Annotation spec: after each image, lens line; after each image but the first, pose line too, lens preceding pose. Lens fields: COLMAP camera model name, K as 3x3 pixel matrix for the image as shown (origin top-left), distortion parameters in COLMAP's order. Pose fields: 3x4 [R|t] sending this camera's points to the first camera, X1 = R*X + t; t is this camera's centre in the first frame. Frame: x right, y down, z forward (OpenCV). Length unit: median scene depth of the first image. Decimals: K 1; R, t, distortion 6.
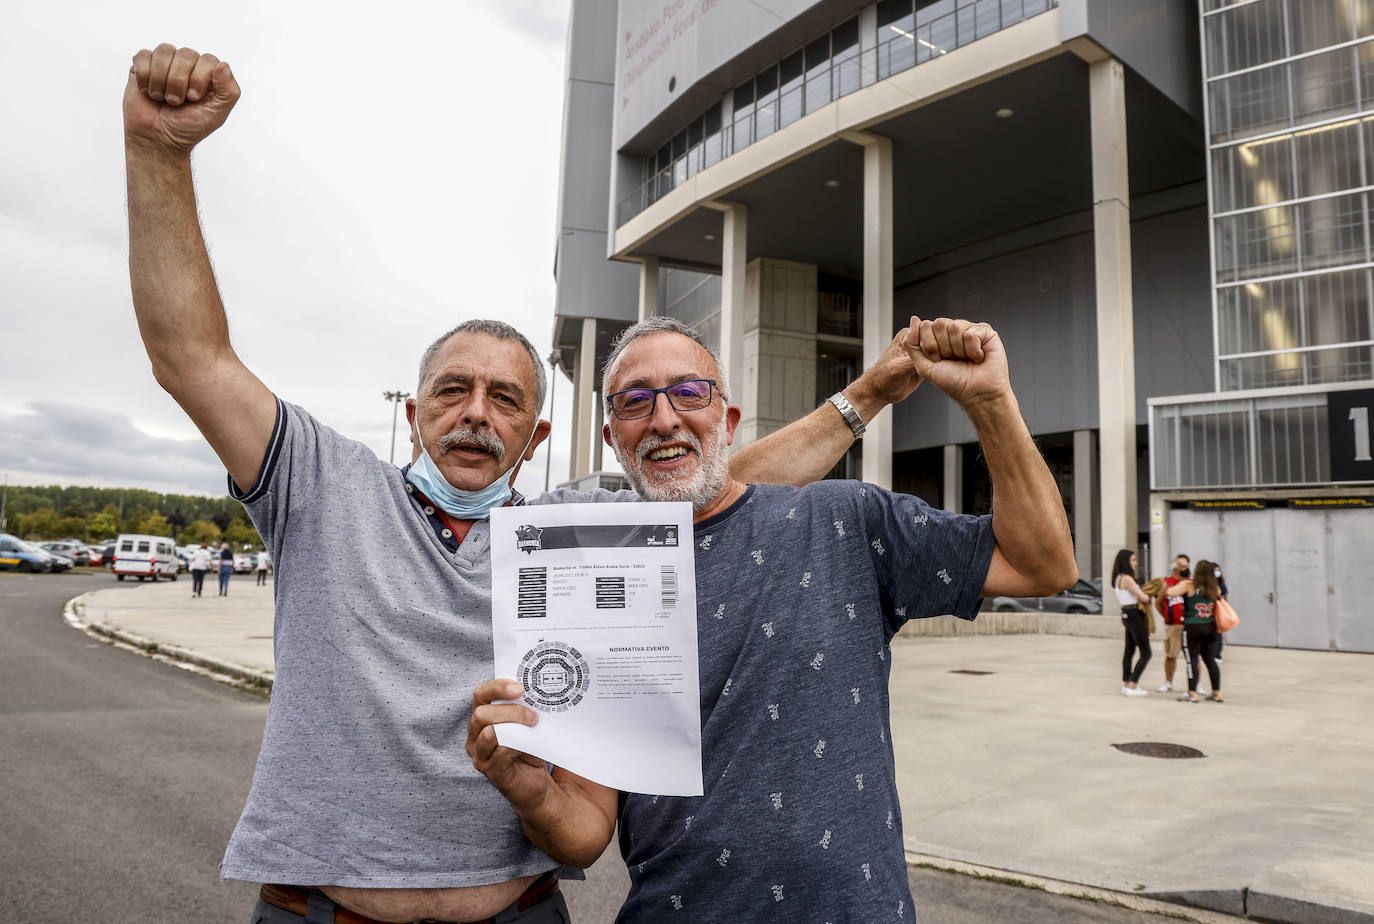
lens RADIAL K [[1034.1, 0, 687.0], [0, 1034.1, 462.0], [0, 0, 1]] dist [-0.054831, 0.003647]
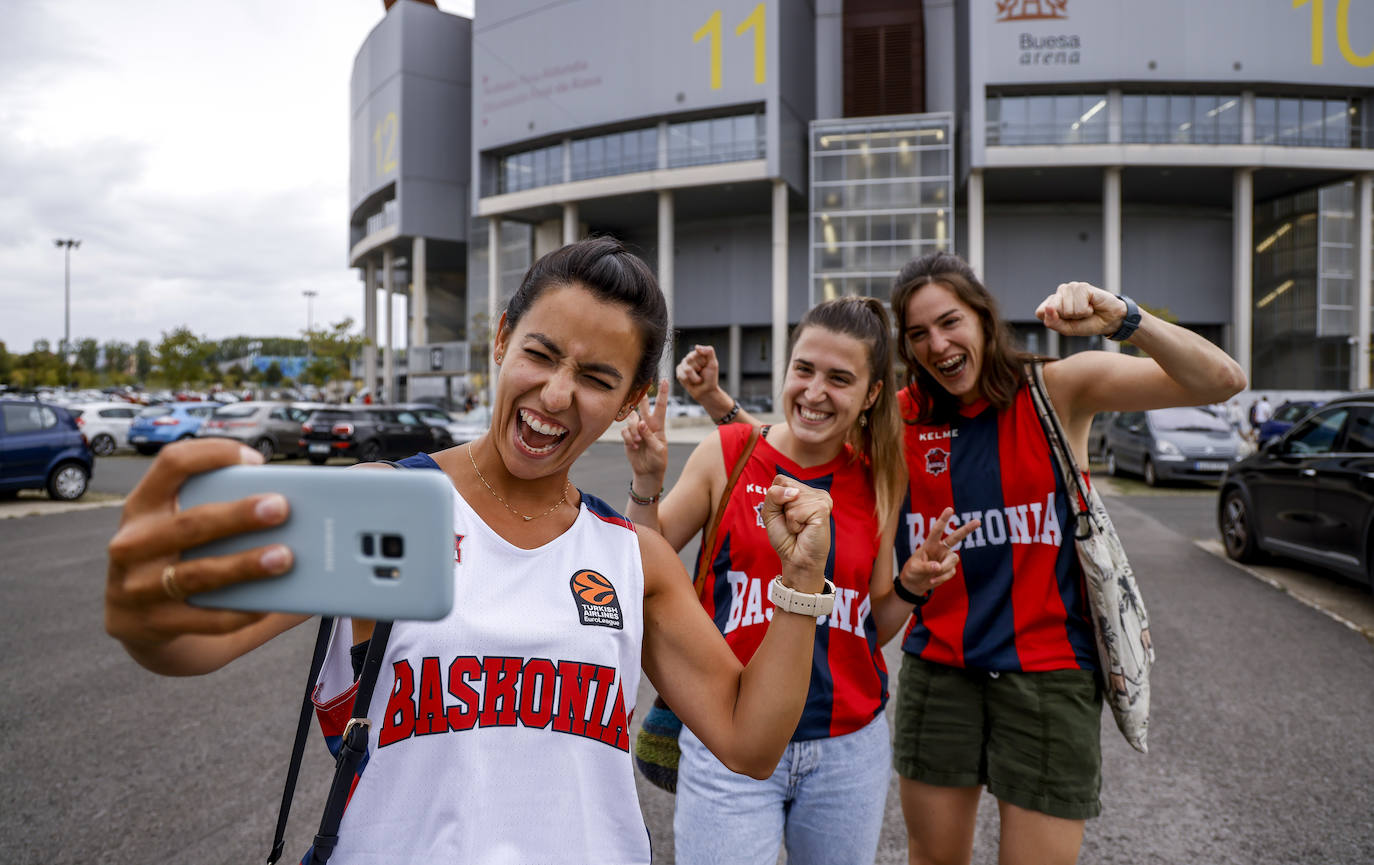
lens RADIAL K [[936.0, 0, 667.2], [0, 936.0, 399.8], [0, 0, 1]] dist [-0.042217, 0.005149]
pose [[0.904420, -0.034869, 0.425216, -0.447608], [-0.017002, 0.992917, 0.117584, -0.087524], [-0.426305, -0.113575, 0.897421, -0.519818]]
